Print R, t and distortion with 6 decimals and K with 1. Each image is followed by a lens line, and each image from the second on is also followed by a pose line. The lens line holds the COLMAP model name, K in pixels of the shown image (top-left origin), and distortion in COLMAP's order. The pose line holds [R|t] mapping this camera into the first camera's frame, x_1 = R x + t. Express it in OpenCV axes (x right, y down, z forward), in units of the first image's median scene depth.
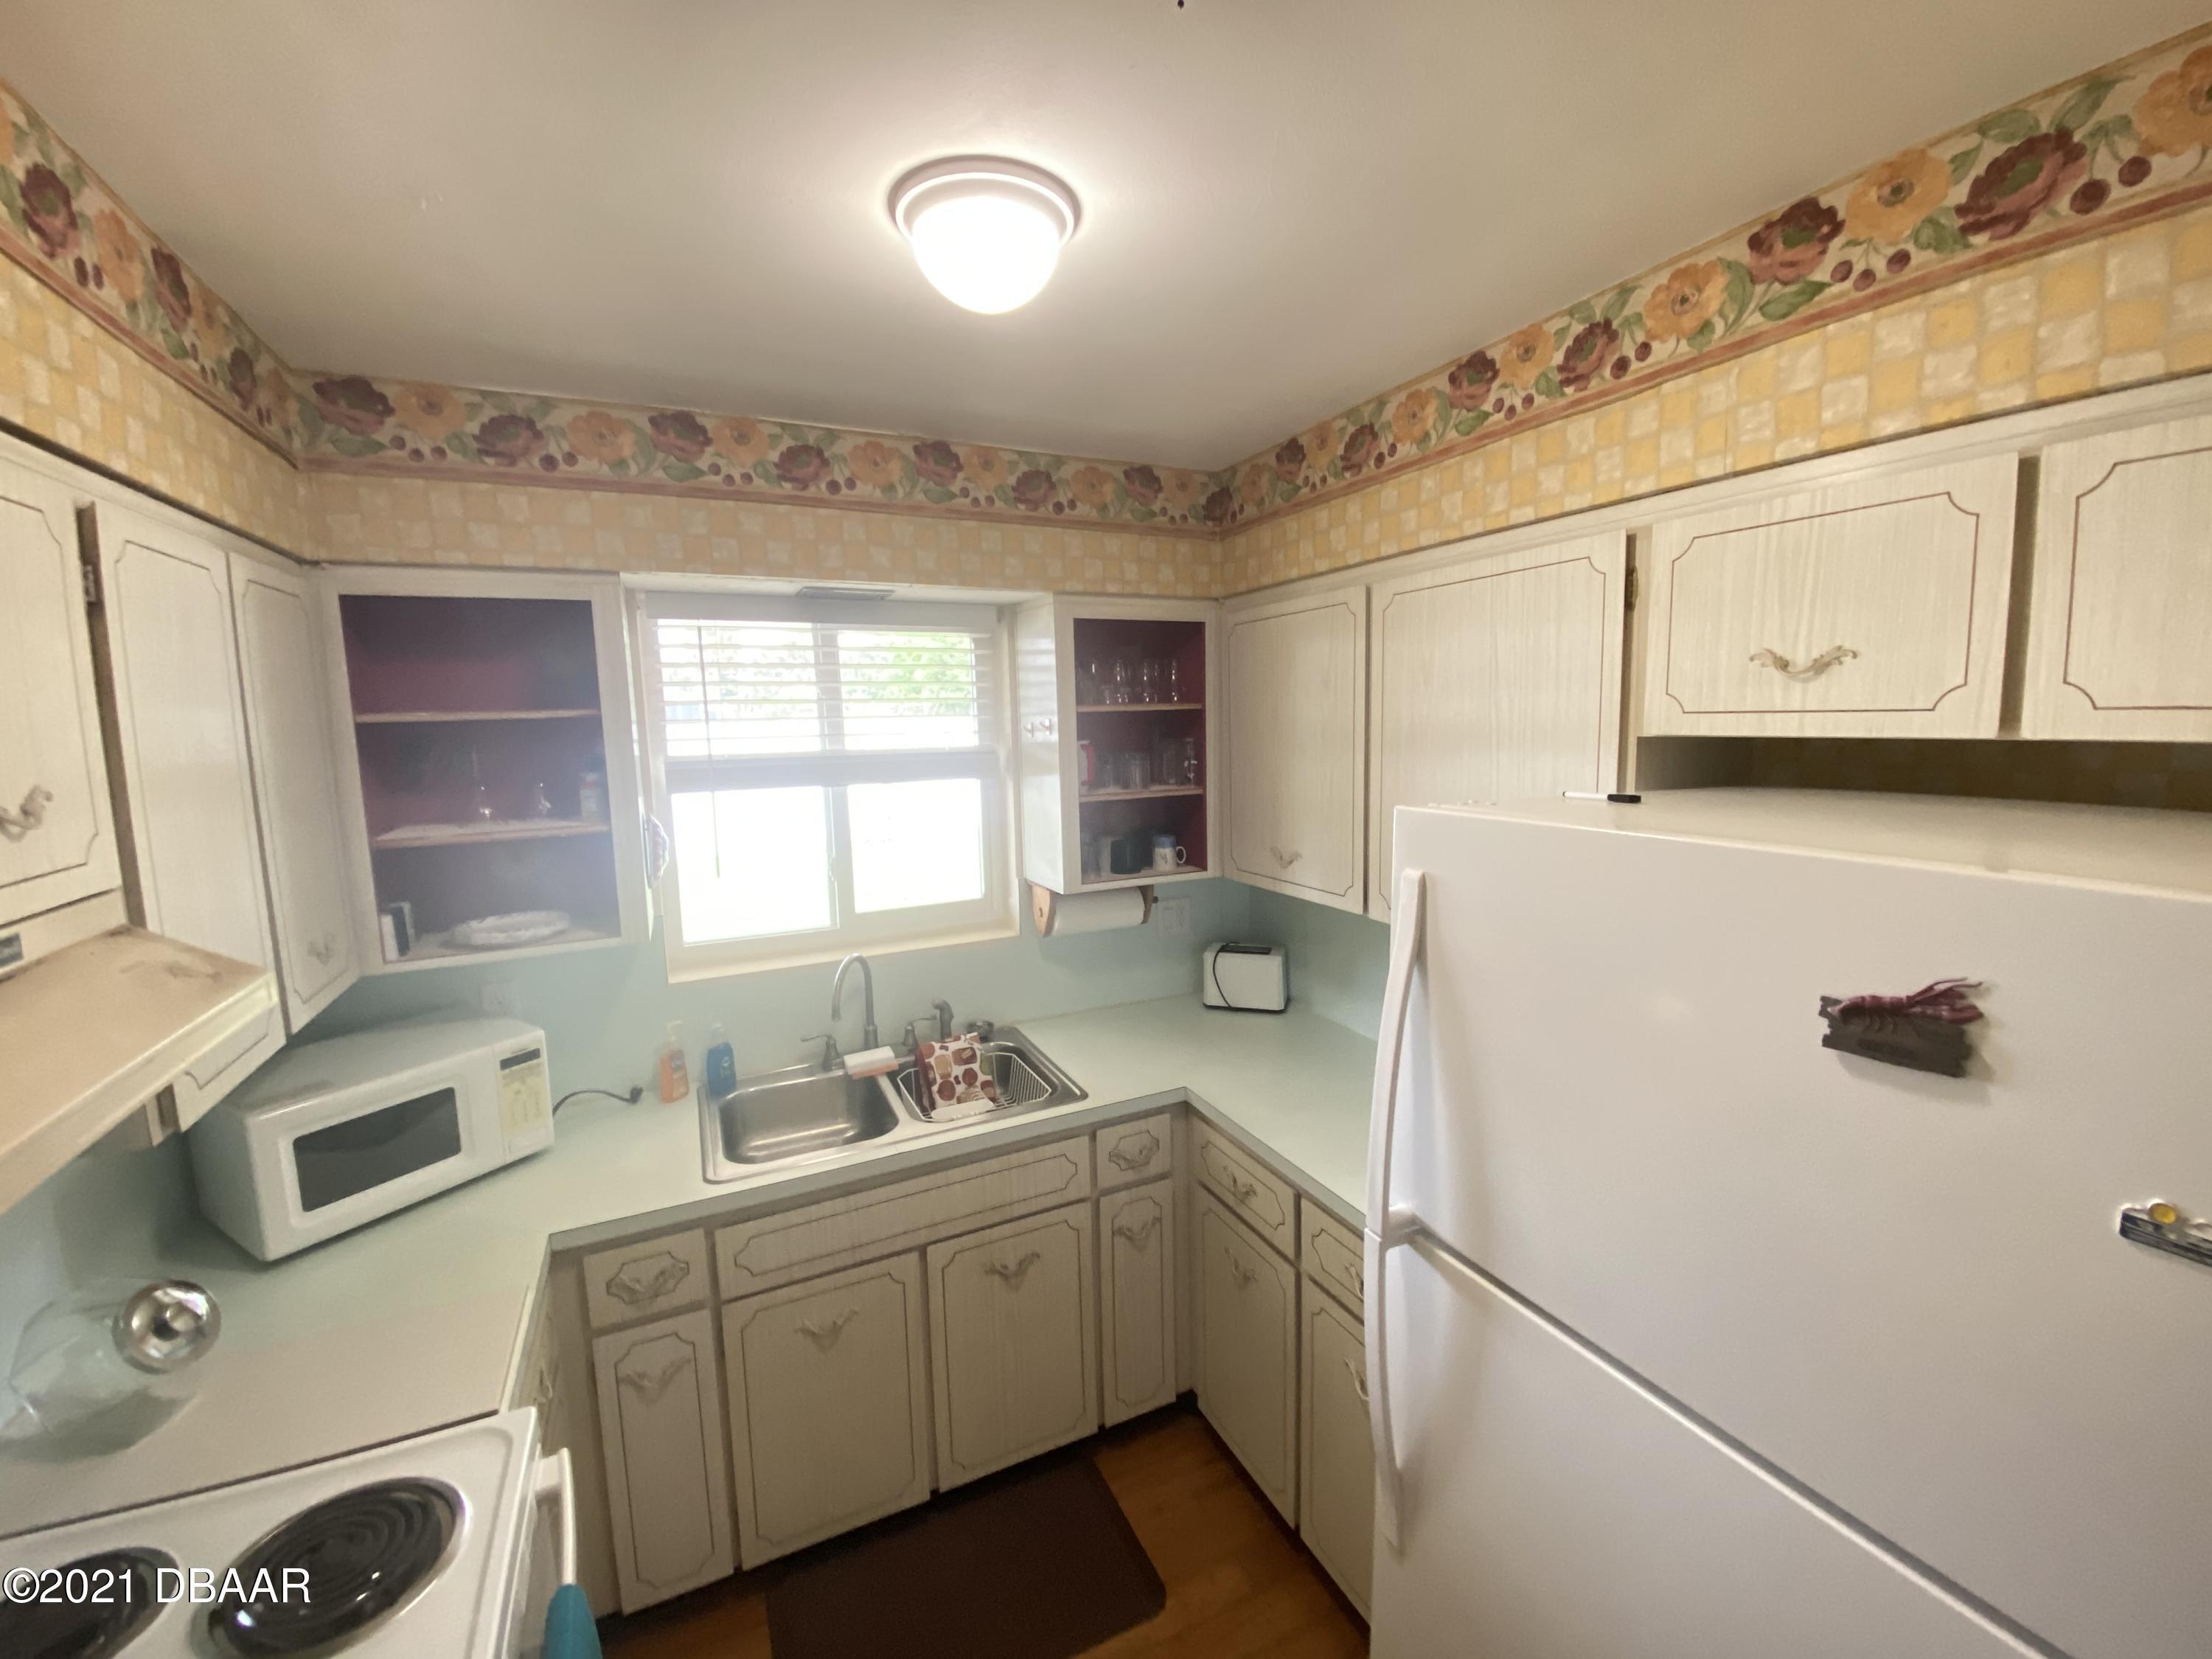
lens RADIAL K [[893.8, 0, 1126.9], [0, 893.8, 826.0], [0, 0, 1]] dist [0.001472, -0.010155]
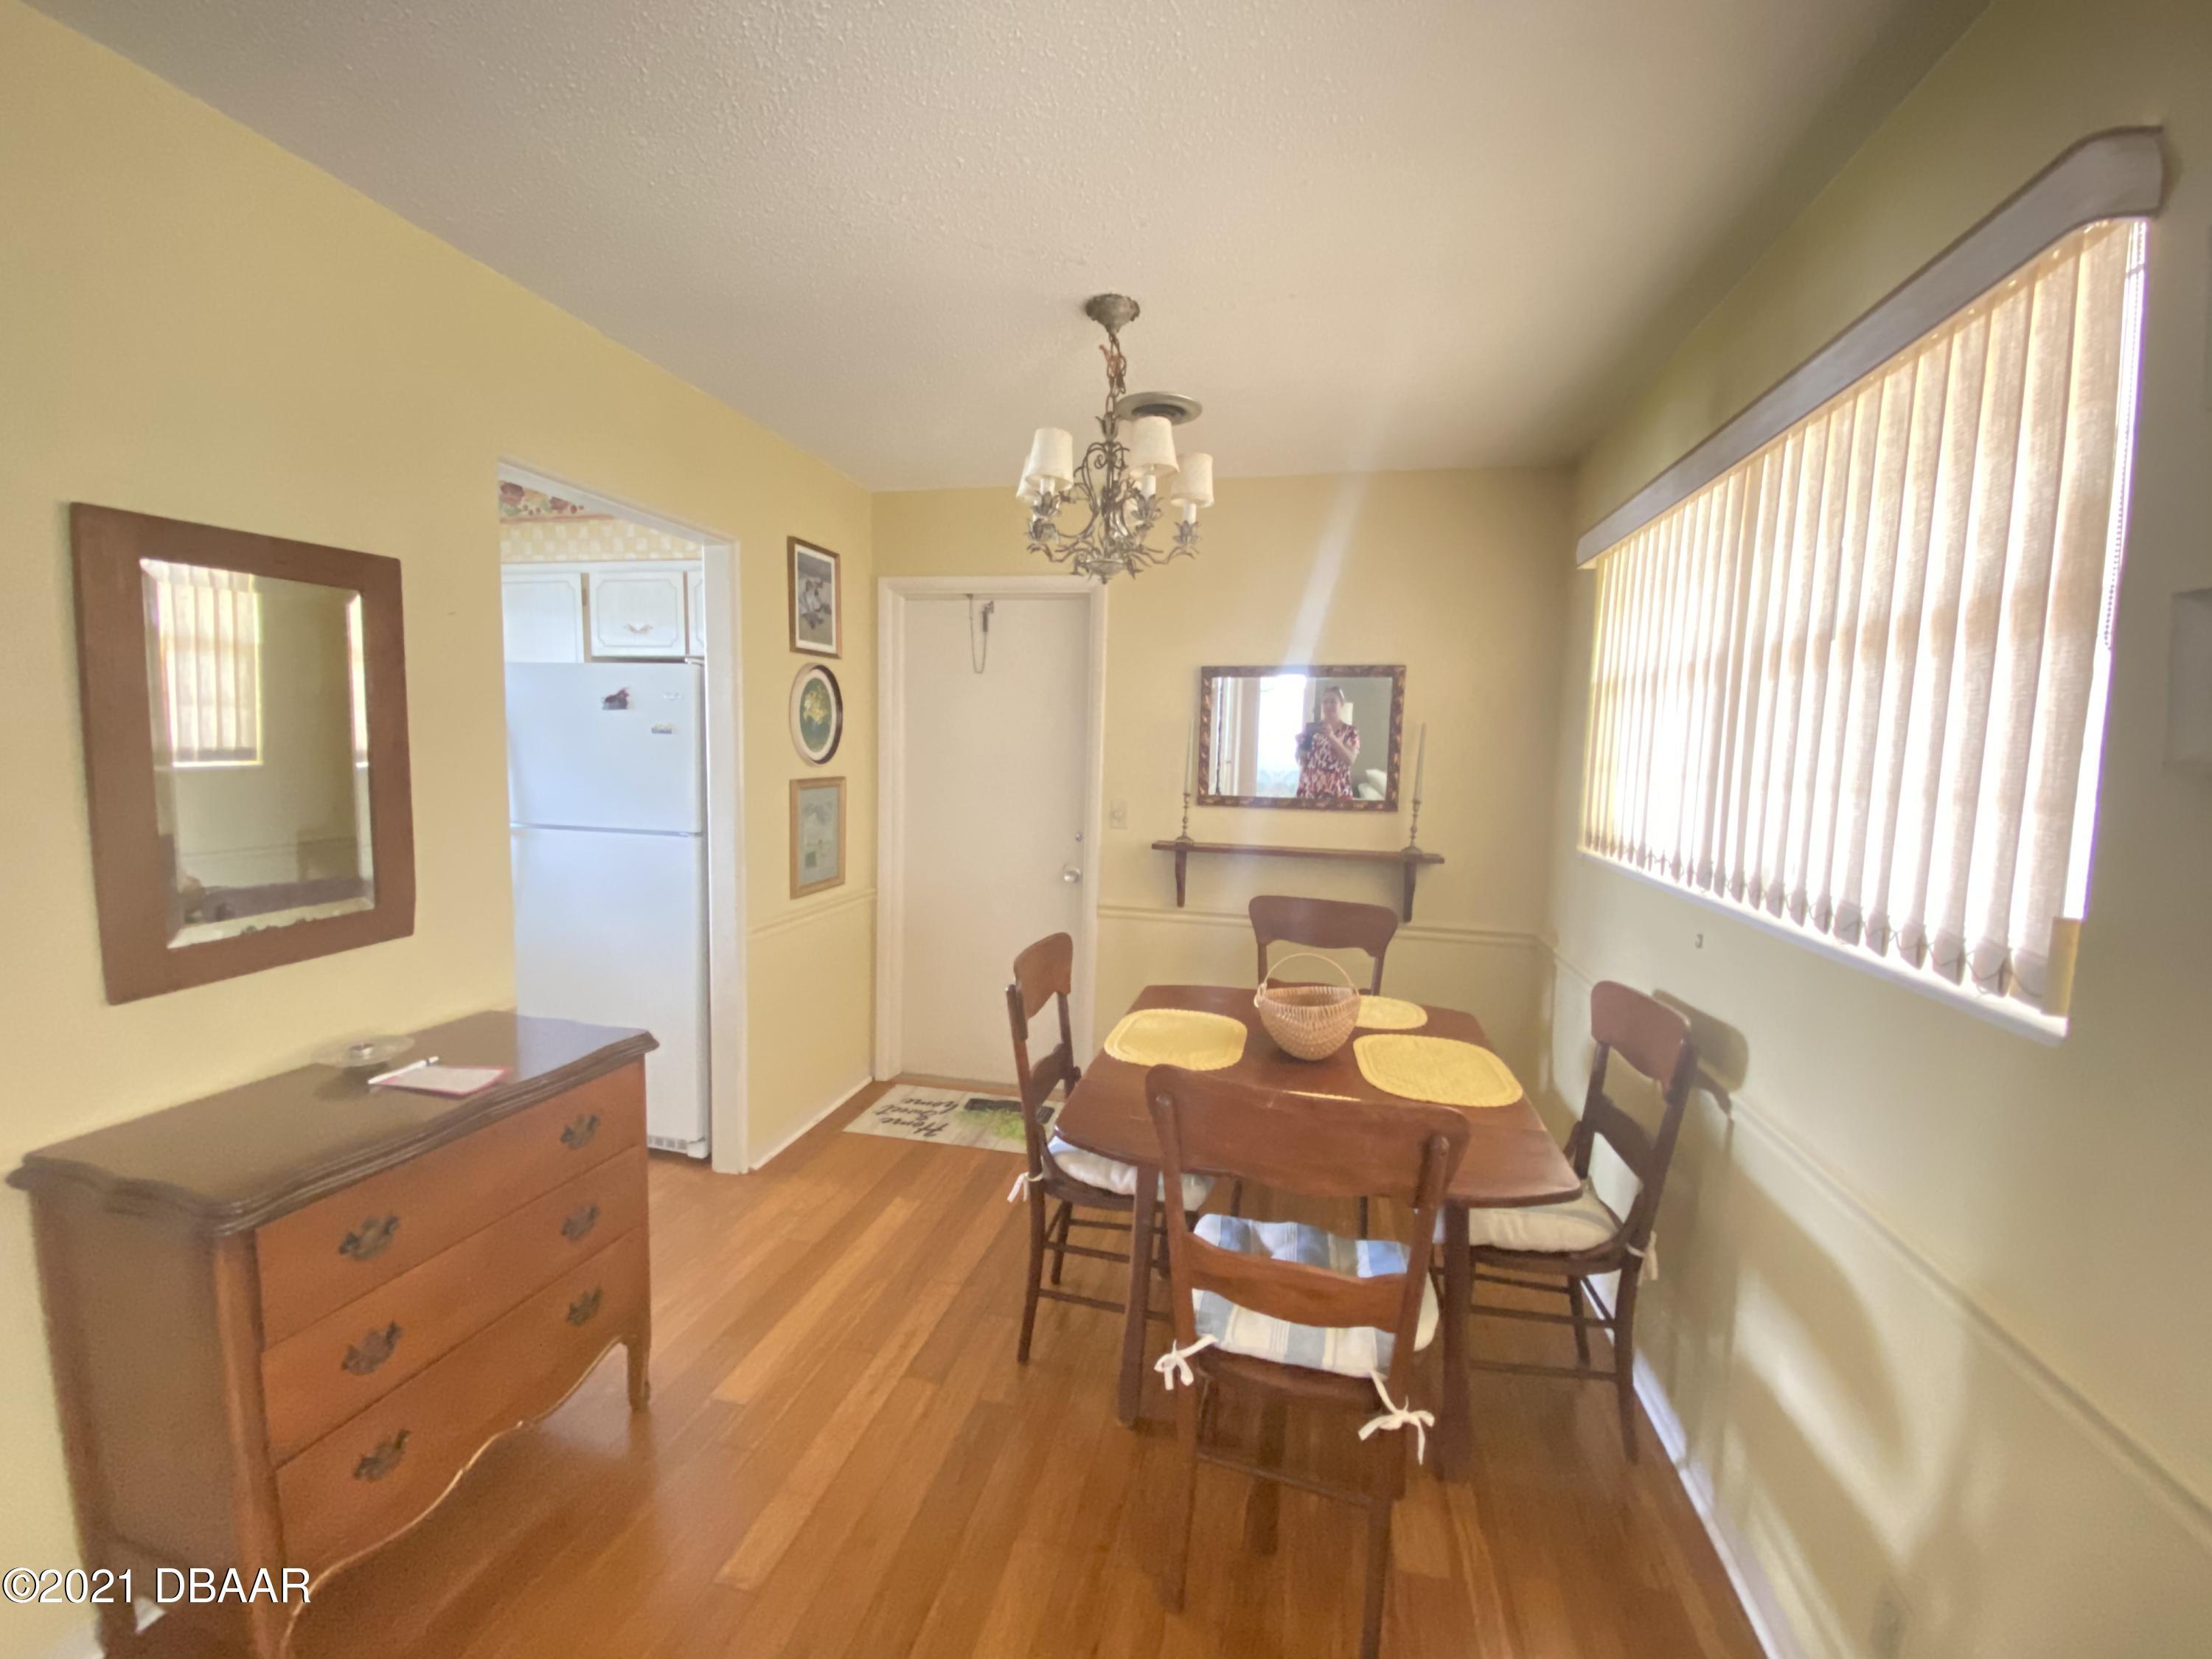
lens RADIAL K [[914.4, 0, 1088.4], [0, 914.4, 820.3], [0, 0, 1]] dist [0.036846, -0.026941]
pose [[0.648227, -0.032764, 0.760742, -0.622099], [0.054662, 0.998499, -0.003573, 0.542172], [-0.759483, 0.043900, 0.649044, -2.090960]]
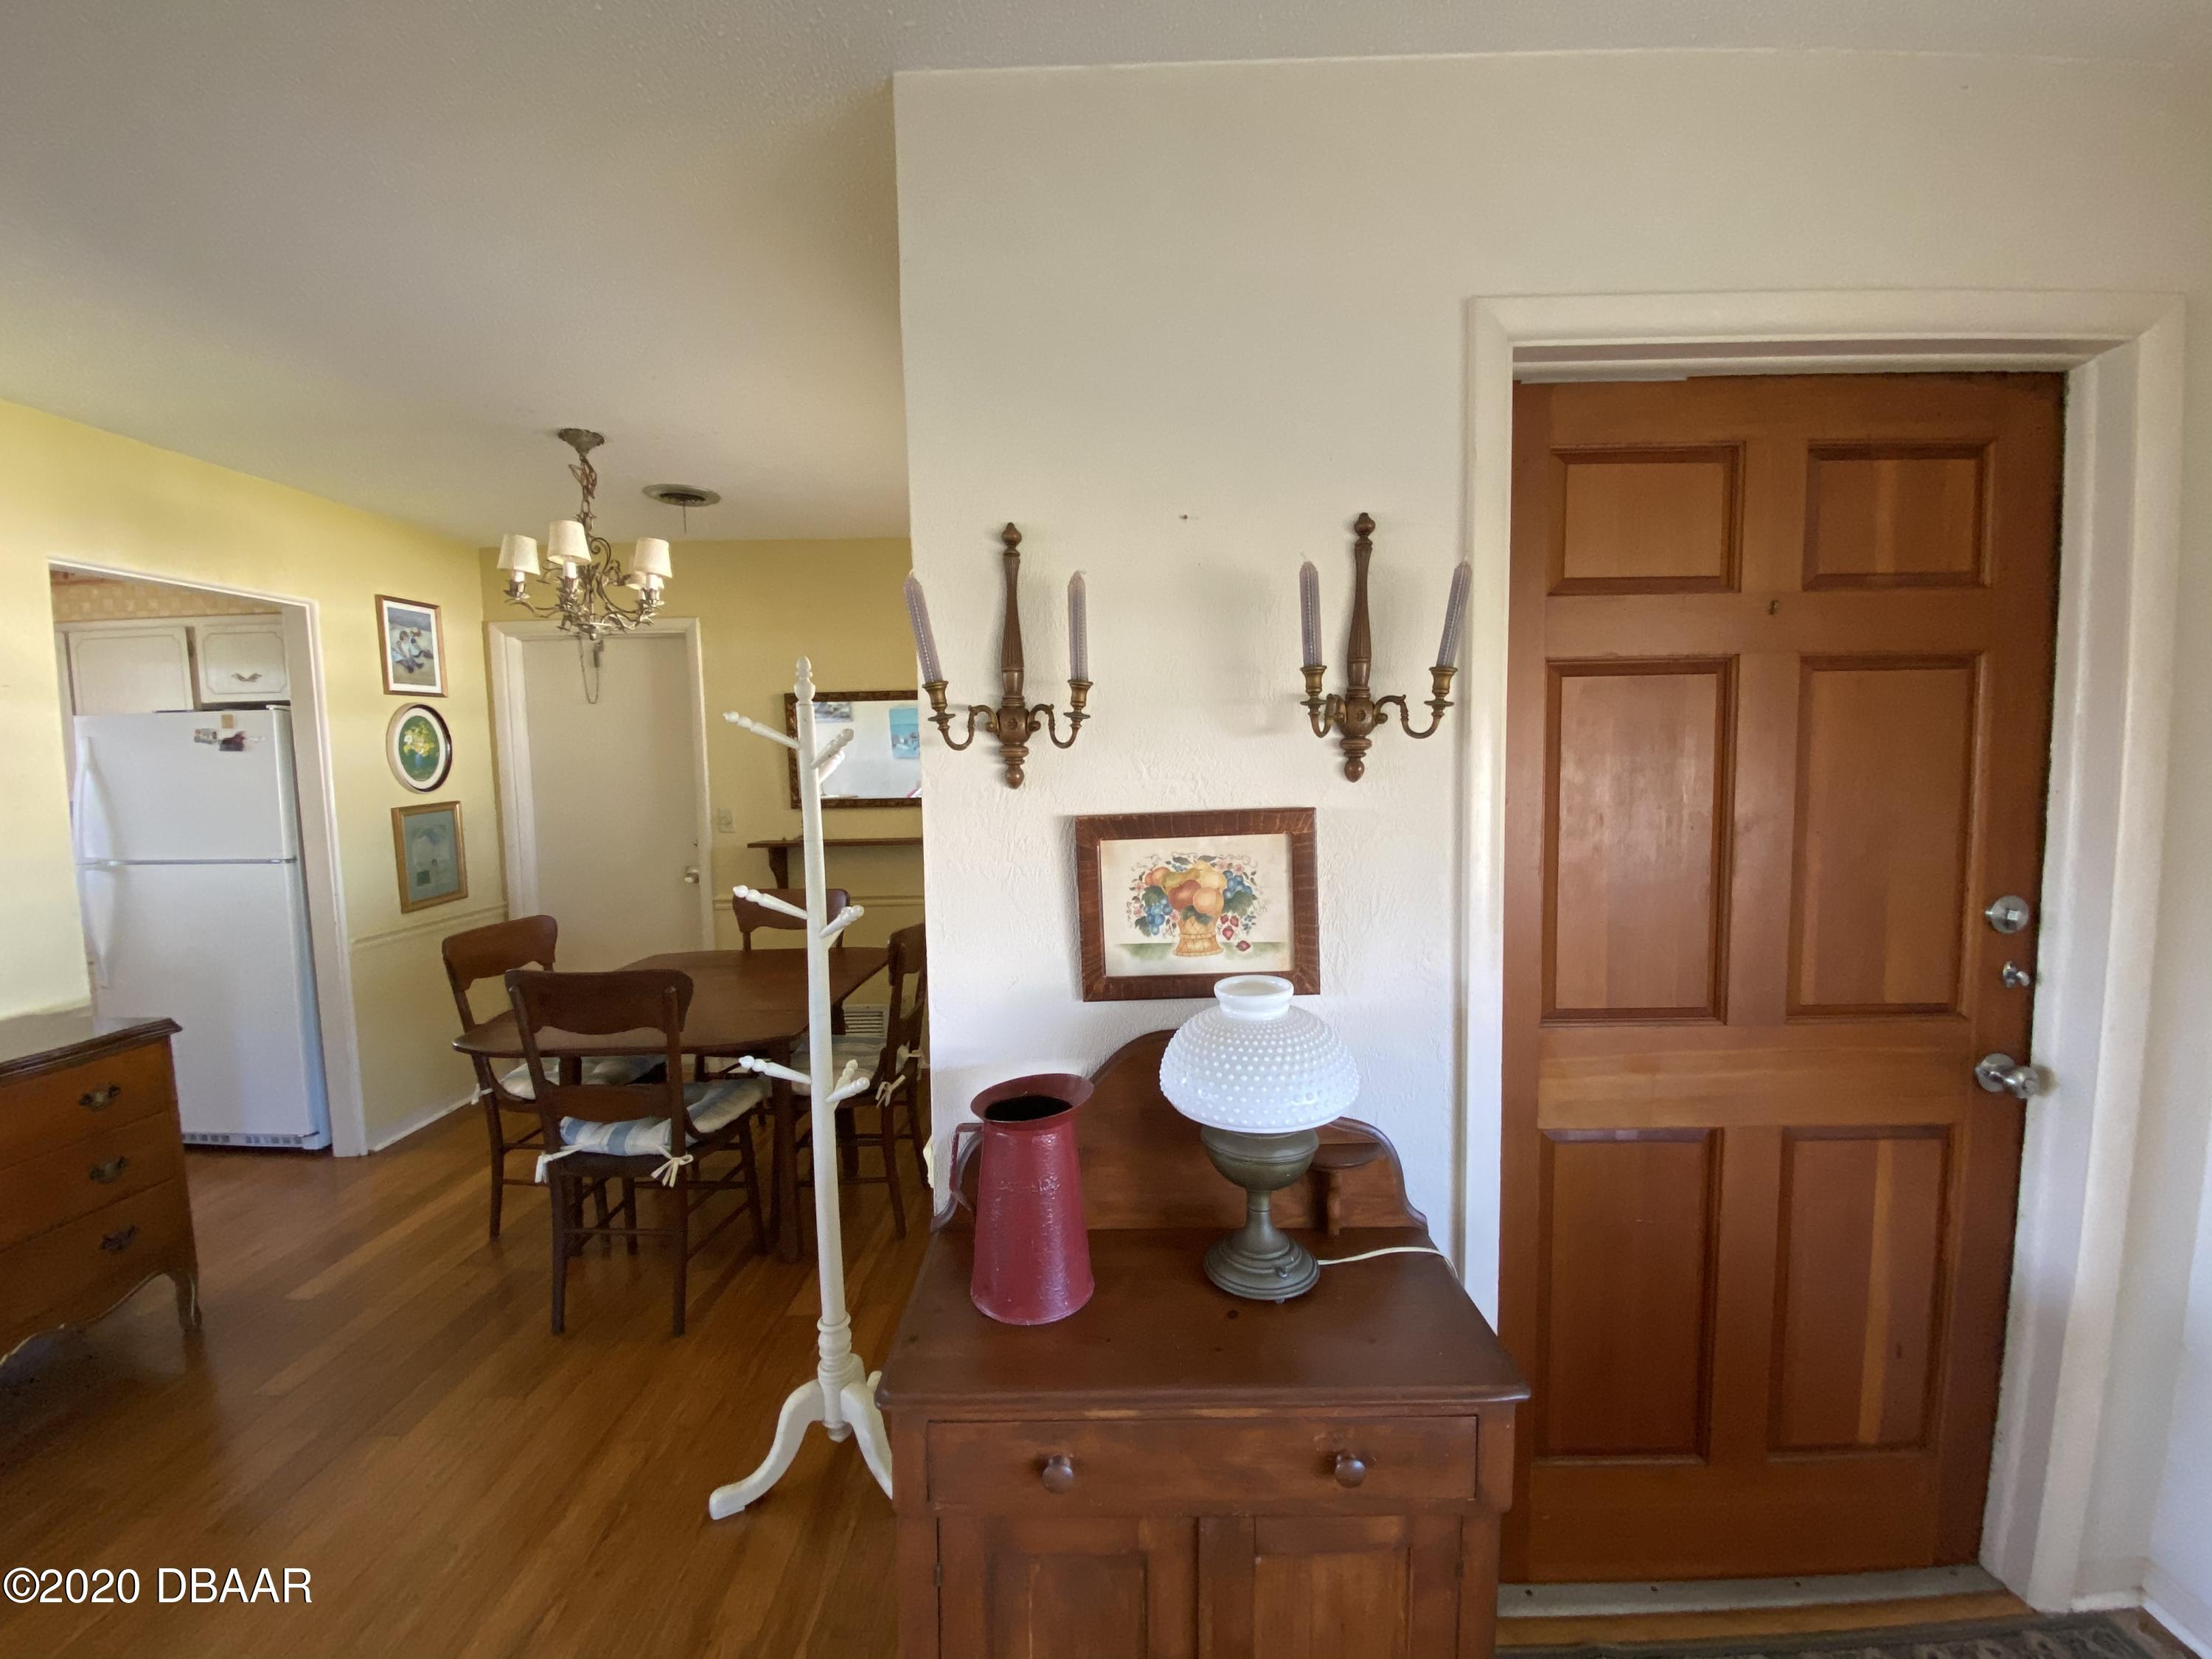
lens RADIAL K [[894.9, 0, 1107.3], [0, 894.9, 813.5], [0, 0, 1]] dist [0.000440, -0.007584]
pose [[0.478784, -0.059712, 0.875900, -0.589920], [0.116903, 0.993136, 0.003803, 0.653217], [-0.870115, 0.100575, 0.482478, -3.185238]]
